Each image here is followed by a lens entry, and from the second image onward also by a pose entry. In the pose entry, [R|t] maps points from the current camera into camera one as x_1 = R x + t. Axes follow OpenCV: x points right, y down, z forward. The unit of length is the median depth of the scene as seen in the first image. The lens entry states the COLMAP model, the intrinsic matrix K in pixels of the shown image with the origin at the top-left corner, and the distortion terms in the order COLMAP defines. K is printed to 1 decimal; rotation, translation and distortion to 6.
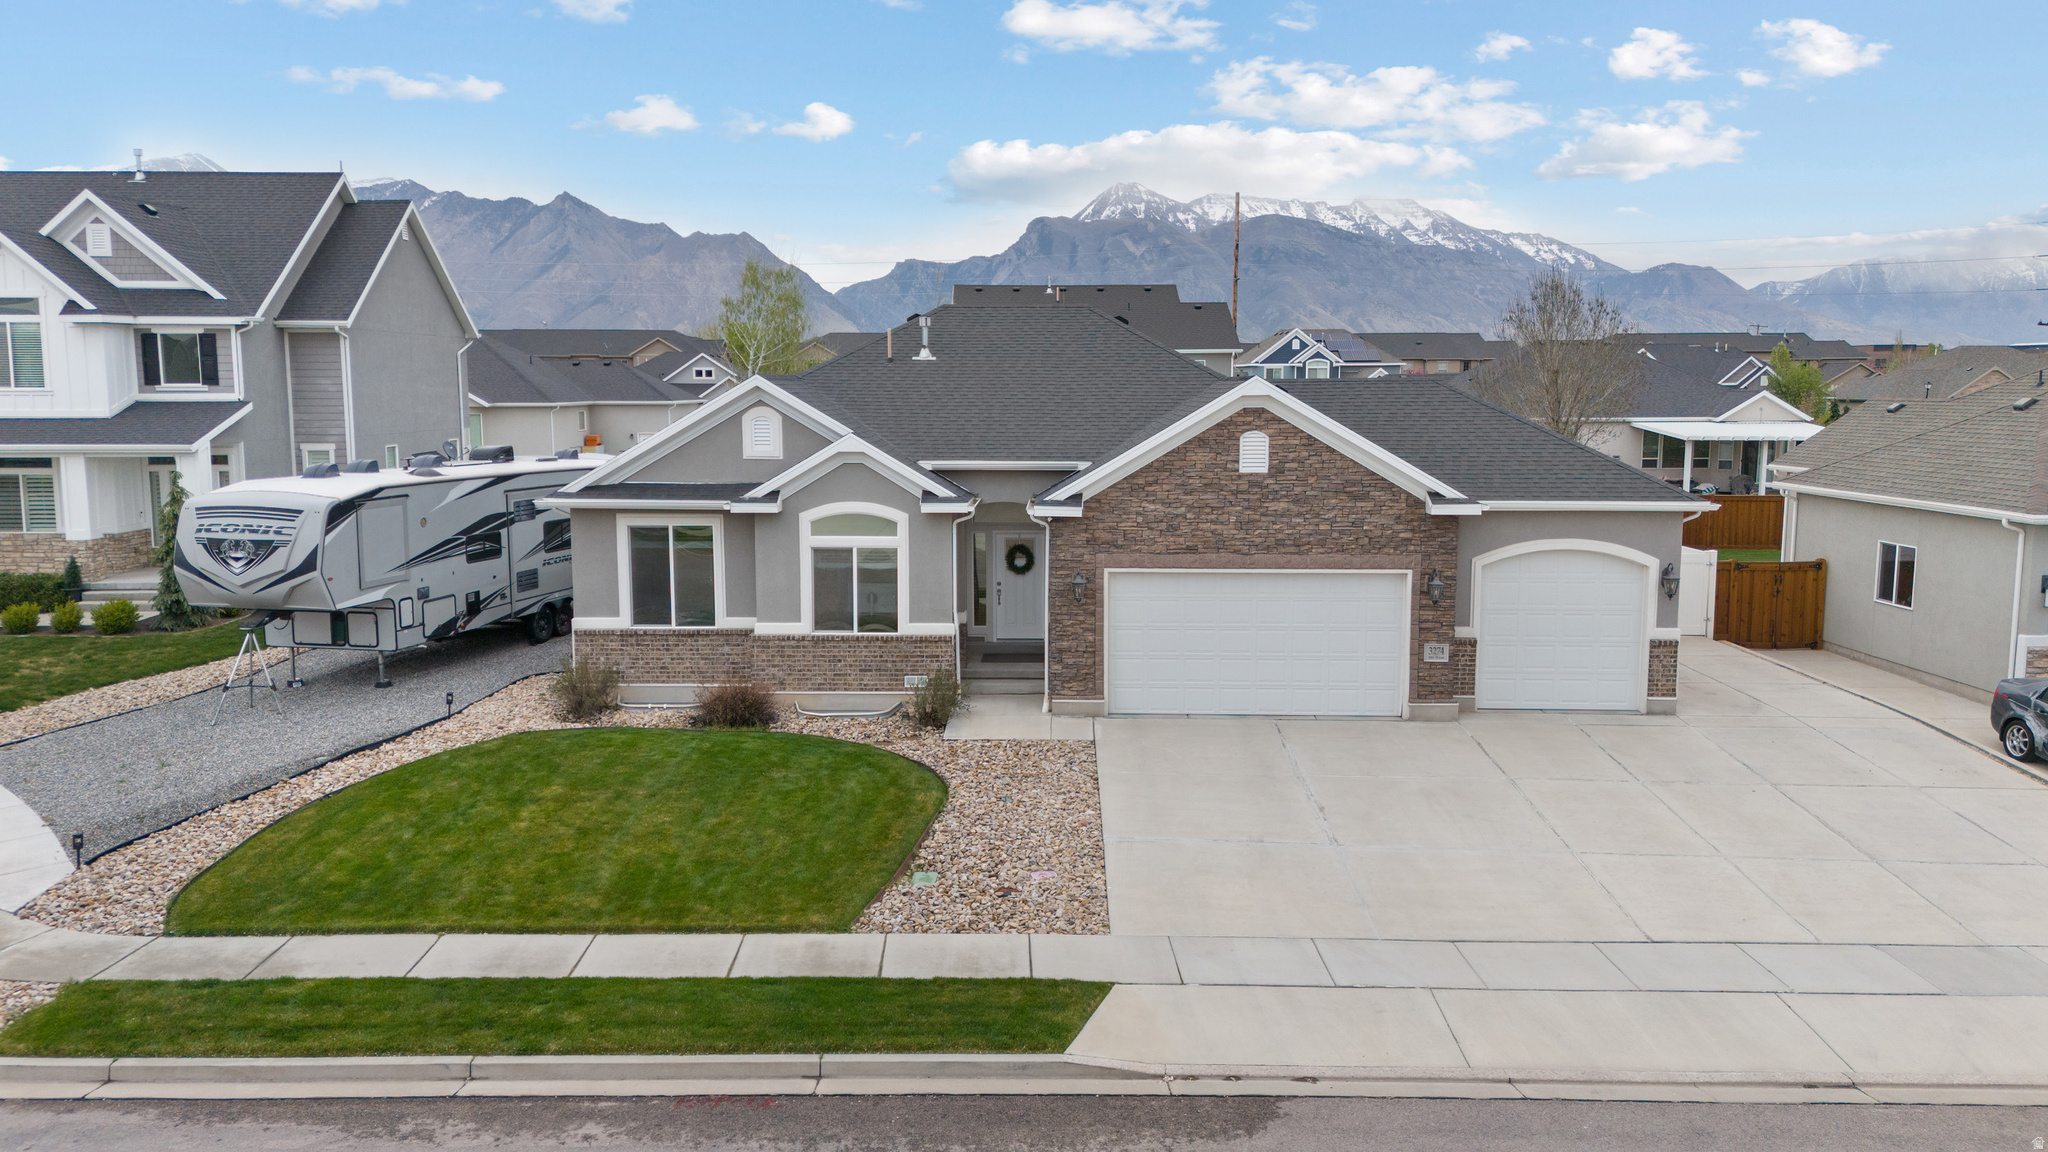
lens RADIAL K [[1497.2, 0, 1027.0], [0, 1497.2, 566.8], [0, 0, 1]] dist [0.095410, -0.099296]
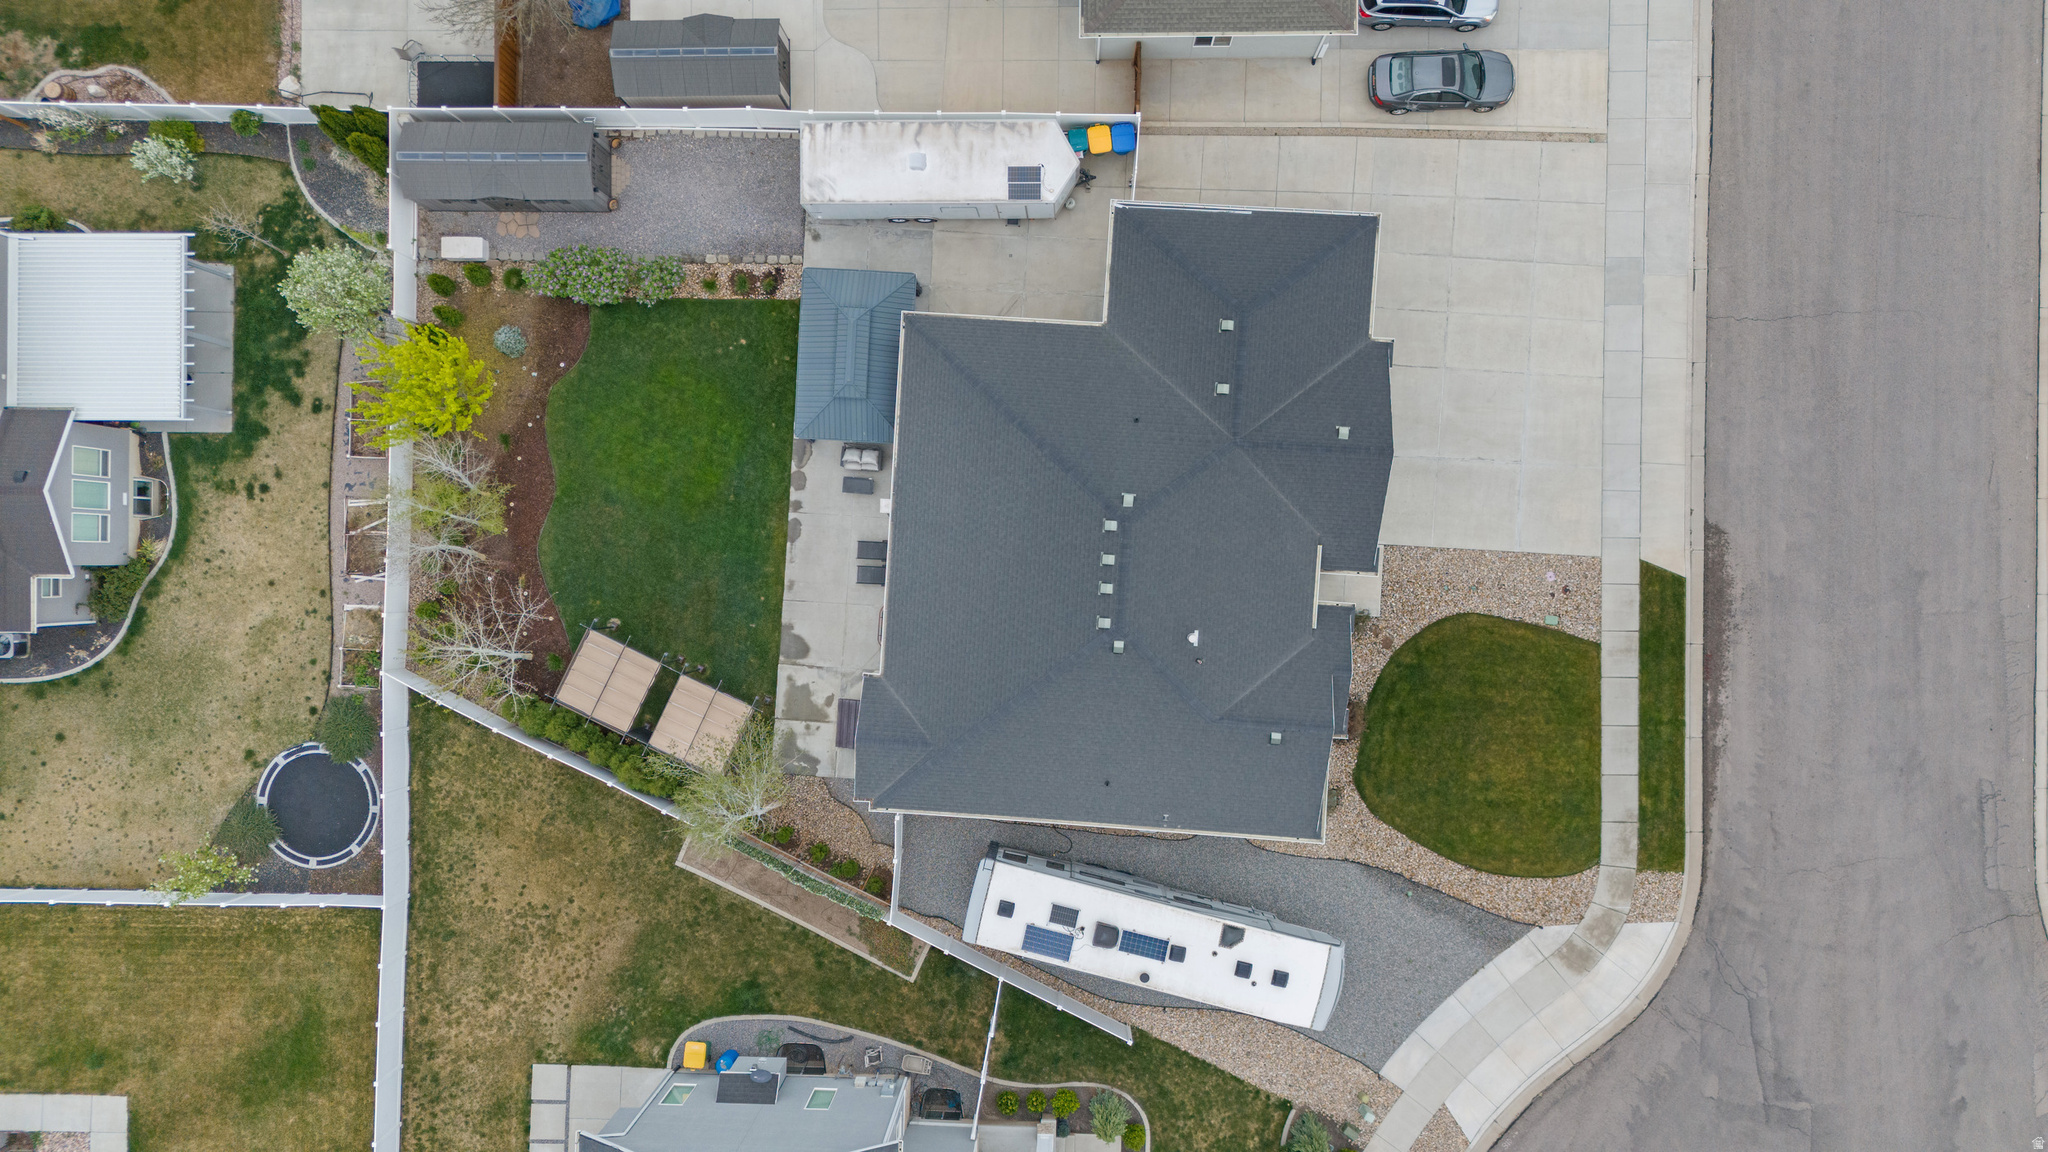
lens RADIAL K [[1497.2, 0, 1027.0], [0, 1497.2, 566.8], [0, 0, 1]] dist [0.095410, -0.099296]
pose [[0.035013, -0.999385, -0.001747, 0.001674], [0.152306, 0.003608, 0.988327, -1.919941], [-0.987713, -0.034870, 0.152339, 1.098417]]
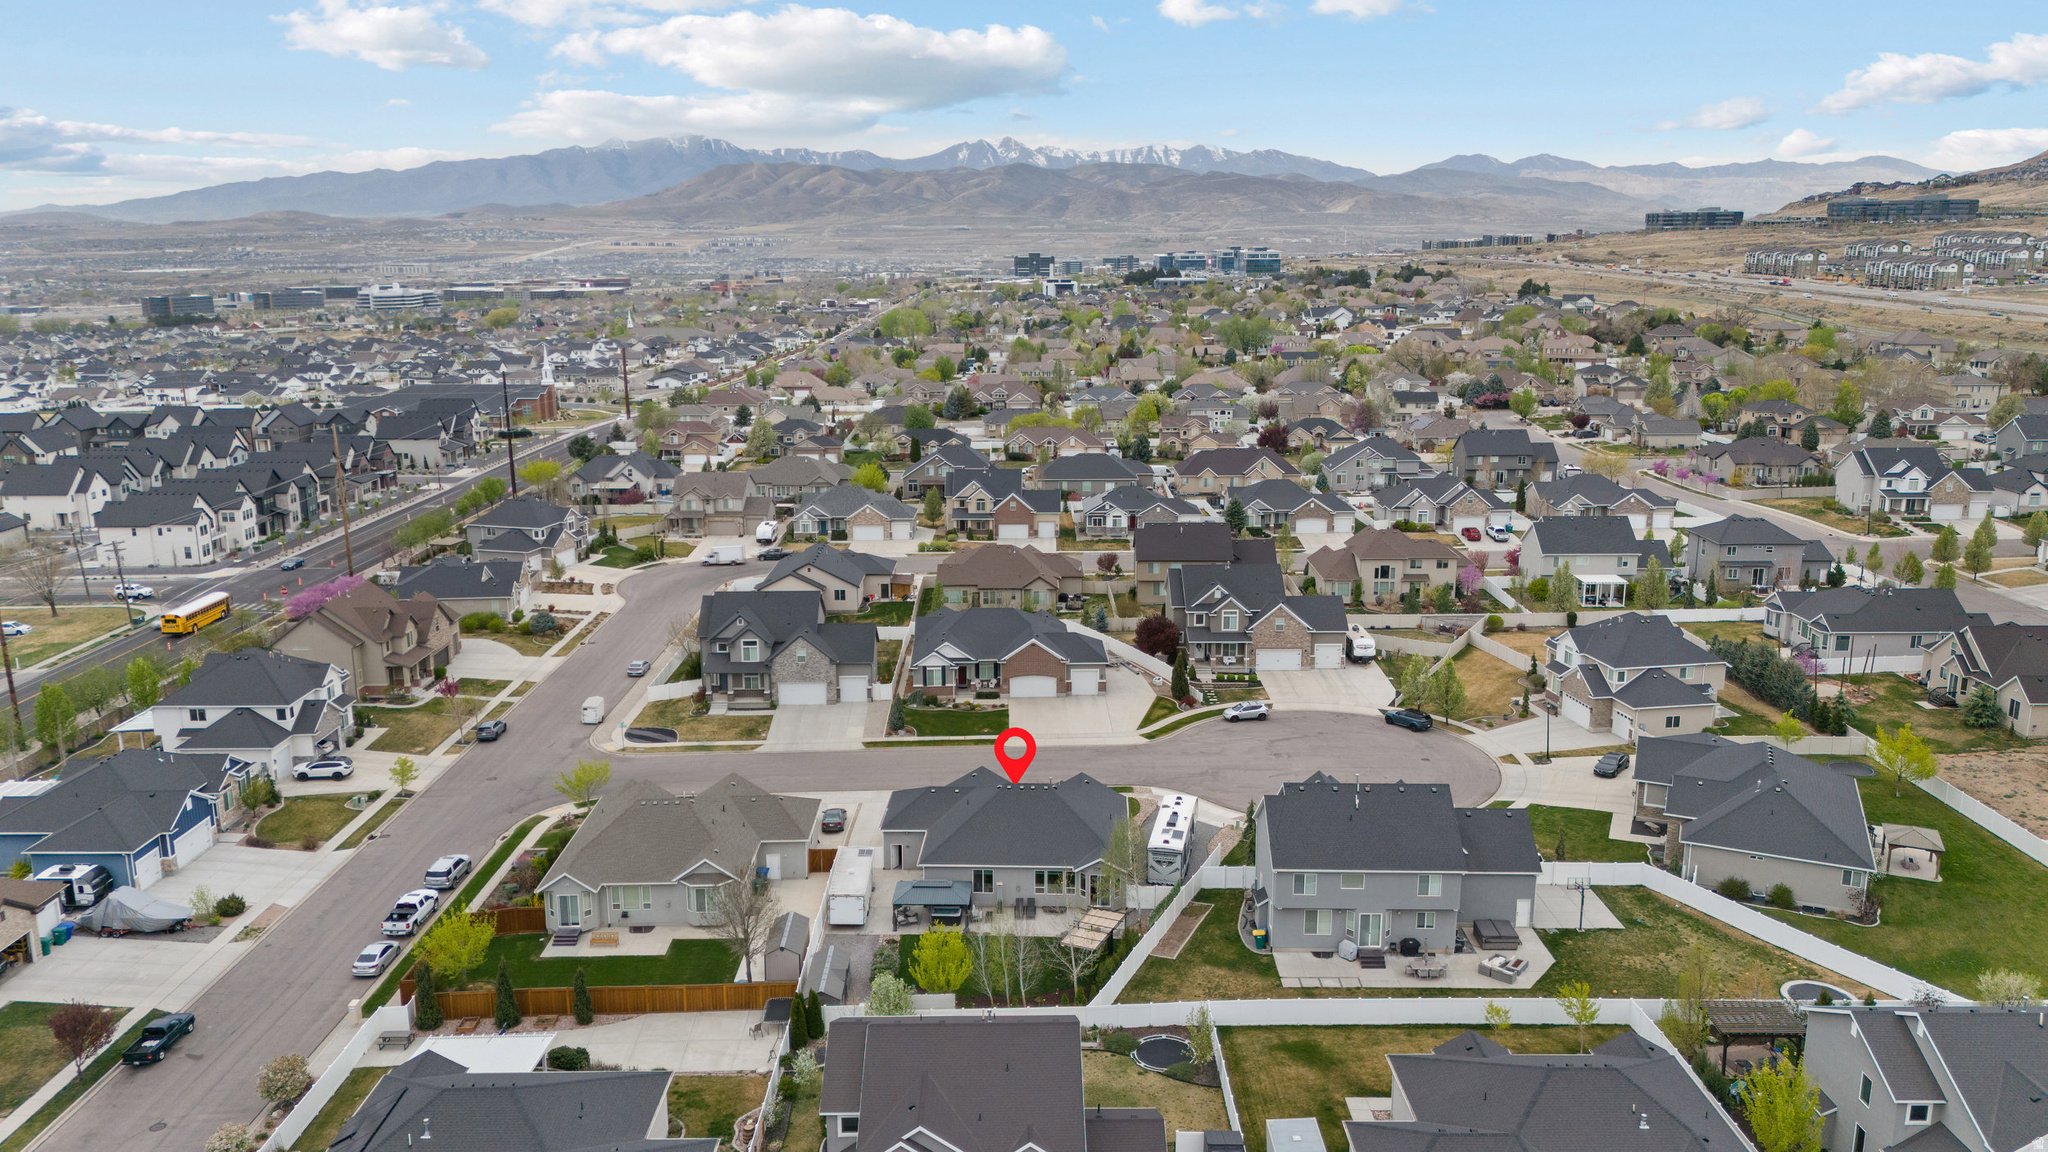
lens RADIAL K [[1497.2, 0, 1027.0], [0, 1497.2, 566.8], [0, 0, 1]] dist [0.095410, -0.099296]
pose [[-0.999863, 0.000458, 0.016571, -0.081324], [0.006035, 0.941070, 0.338158, -2.386639], [-0.015439, 0.338211, -0.940944, 5.328712]]
